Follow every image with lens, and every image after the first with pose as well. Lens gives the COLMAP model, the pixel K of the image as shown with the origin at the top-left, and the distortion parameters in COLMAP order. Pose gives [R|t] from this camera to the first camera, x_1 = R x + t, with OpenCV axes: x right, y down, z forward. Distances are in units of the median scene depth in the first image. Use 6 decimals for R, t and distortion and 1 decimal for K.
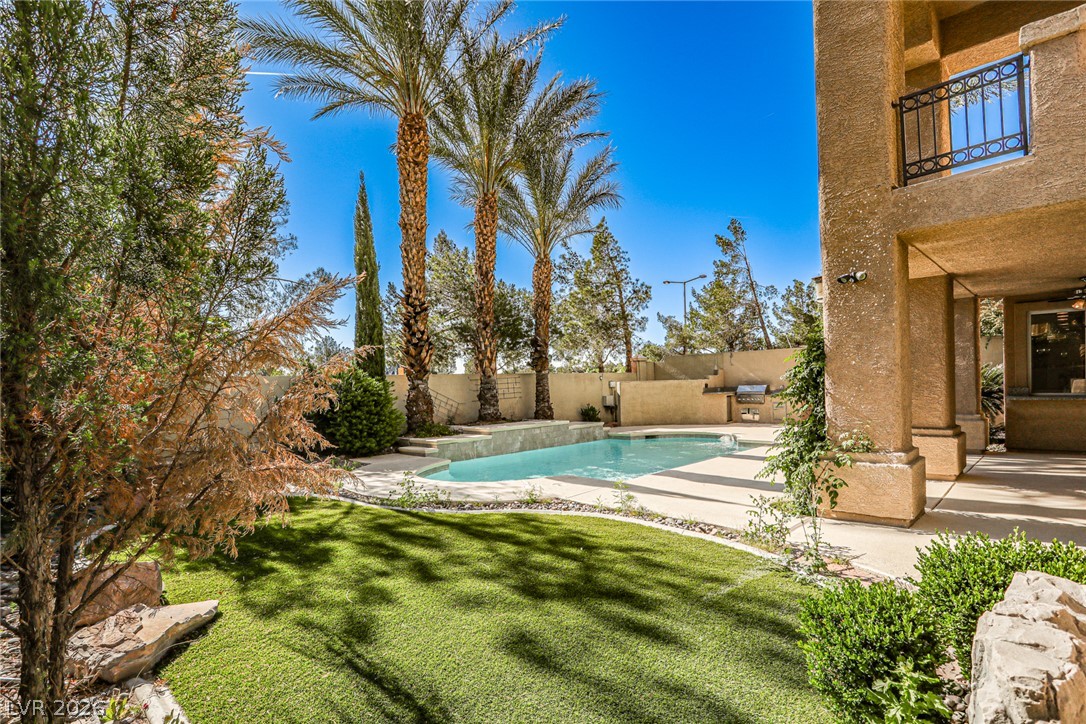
lens RADIAL K [[551.8, 0, 529.7], [0, 551.8, 392.3], [0, 0, 1]] dist [-0.001115, 0.000223]
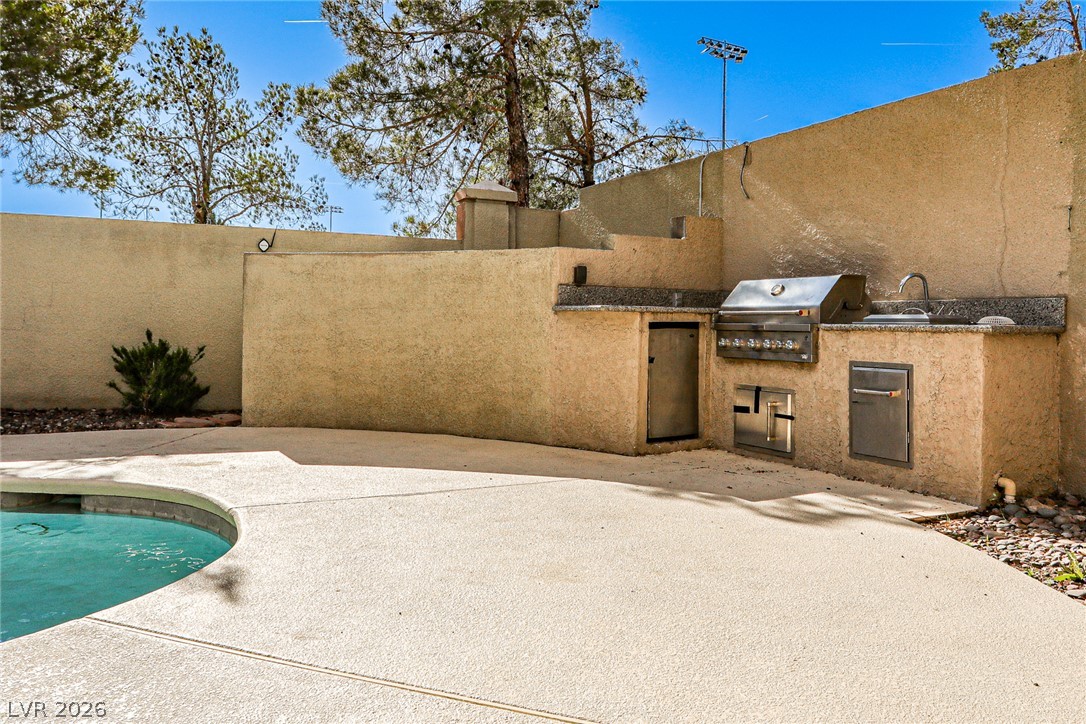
lens RADIAL K [[800.0, 0, 538.5], [0, 800.0, 328.2], [0, 0, 1]] dist [-0.008426, -0.000297]
pose [[0.955389, 0.041508, -0.292419, 0.448613], [-0.043623, 0.999048, -0.000713, 0.012245], [0.292111, 0.013438, 0.956290, 0.758754]]
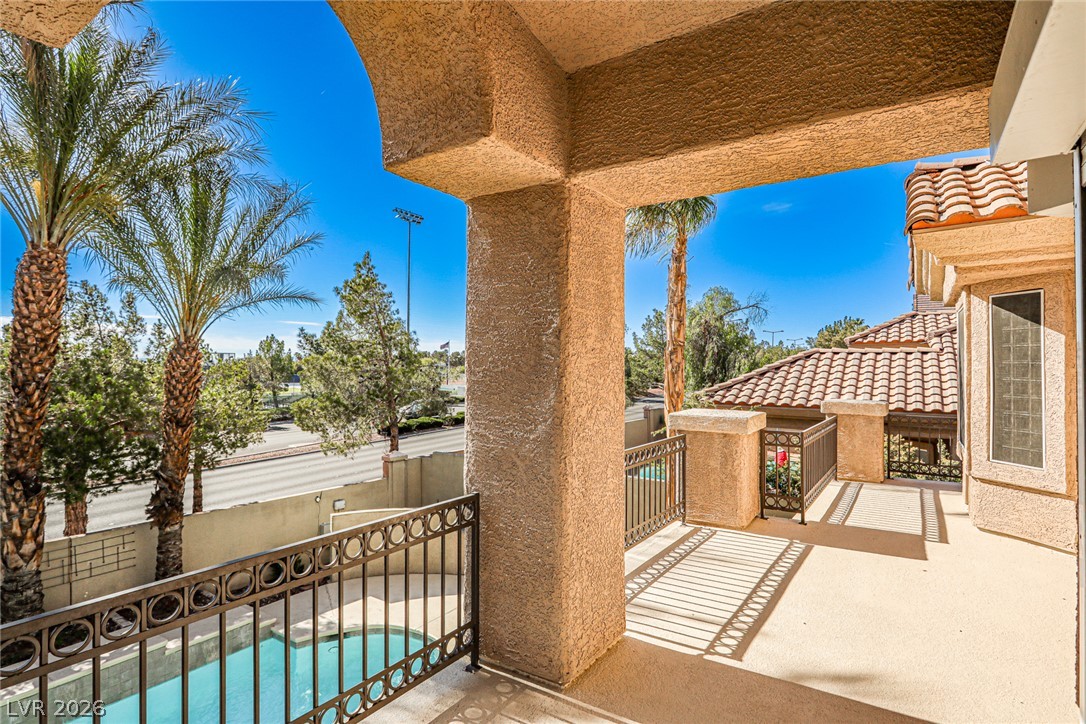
lens RADIAL K [[563.1, 0, 536.6], [0, 563.1, 358.8], [0, 0, 1]] dist [-0.006230, 0.000805]
pose [[0.982040, 0.036937, 0.185022, 0.304138], [-0.032166, 0.999070, -0.028724, -0.220723], [-0.185911, 0.022256, 0.982315, 0.300759]]
